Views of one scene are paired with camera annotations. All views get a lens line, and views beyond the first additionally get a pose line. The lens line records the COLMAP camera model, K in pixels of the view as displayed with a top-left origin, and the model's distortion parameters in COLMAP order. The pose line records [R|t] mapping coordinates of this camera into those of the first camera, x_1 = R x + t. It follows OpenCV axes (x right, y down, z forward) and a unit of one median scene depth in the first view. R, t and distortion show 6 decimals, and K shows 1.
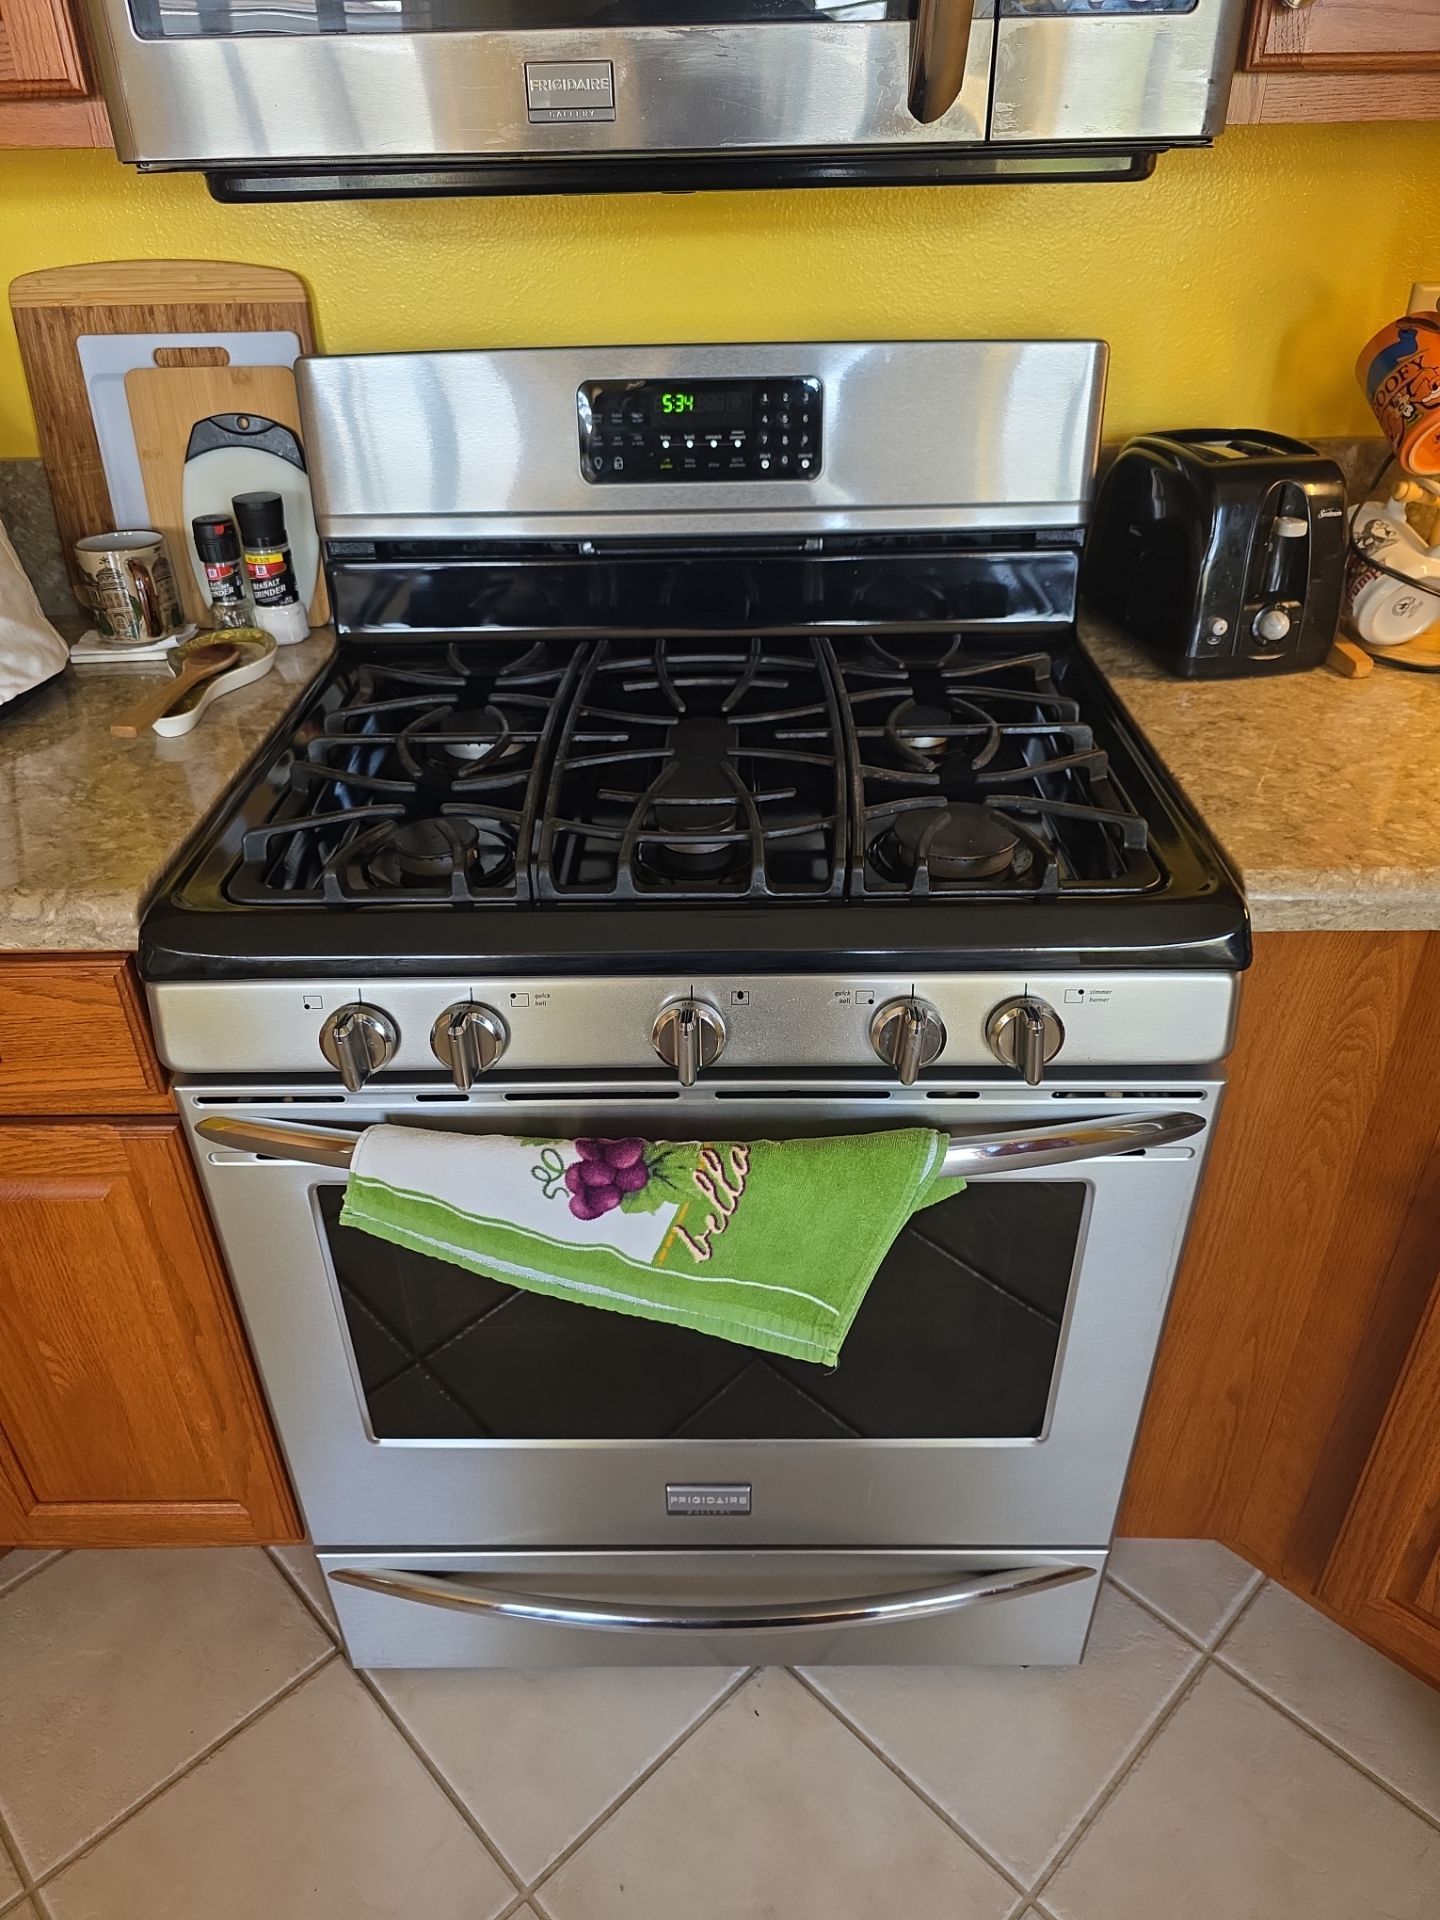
lens RADIAL K [[1206.8, 0, 711.5], [0, 1206.8, 957.1], [0, 0, 1]] dist [-0.002876, -0.004952]
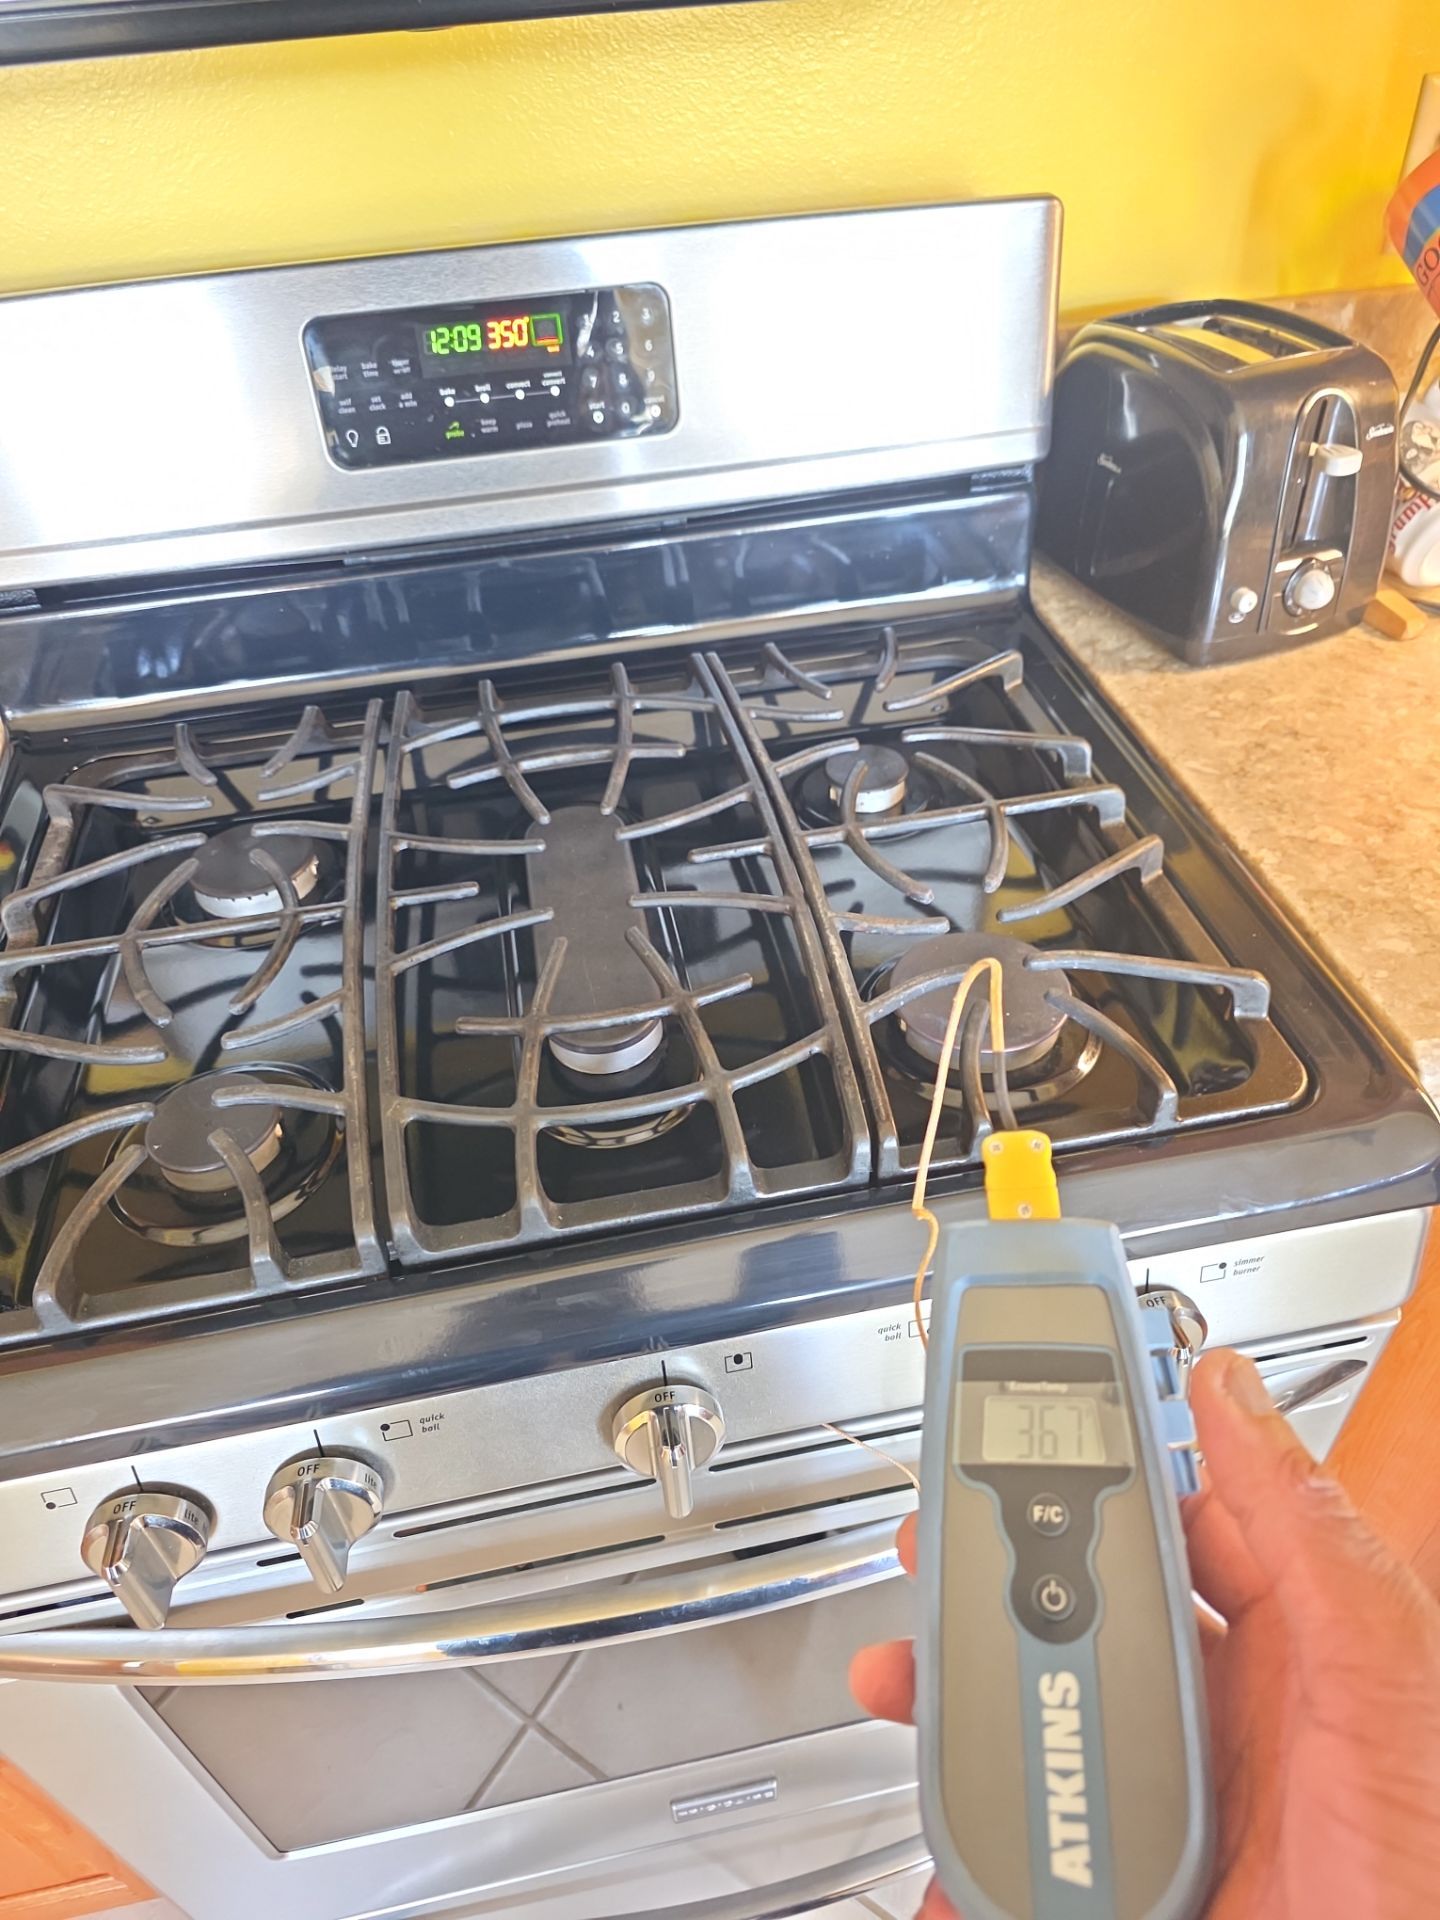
lens RADIAL K [[1253.6, 0, 720.0], [0, 1253.6, 960.0], [0, 0, 1]] dist [0.002354, -0.000141]
pose [[0.979467, -0.152451, 0.131924, -0.030876], [0.134373, 0.981478, 0.136547, -0.199338], [-0.150297, -0.116016, 0.981810, 0.255820]]
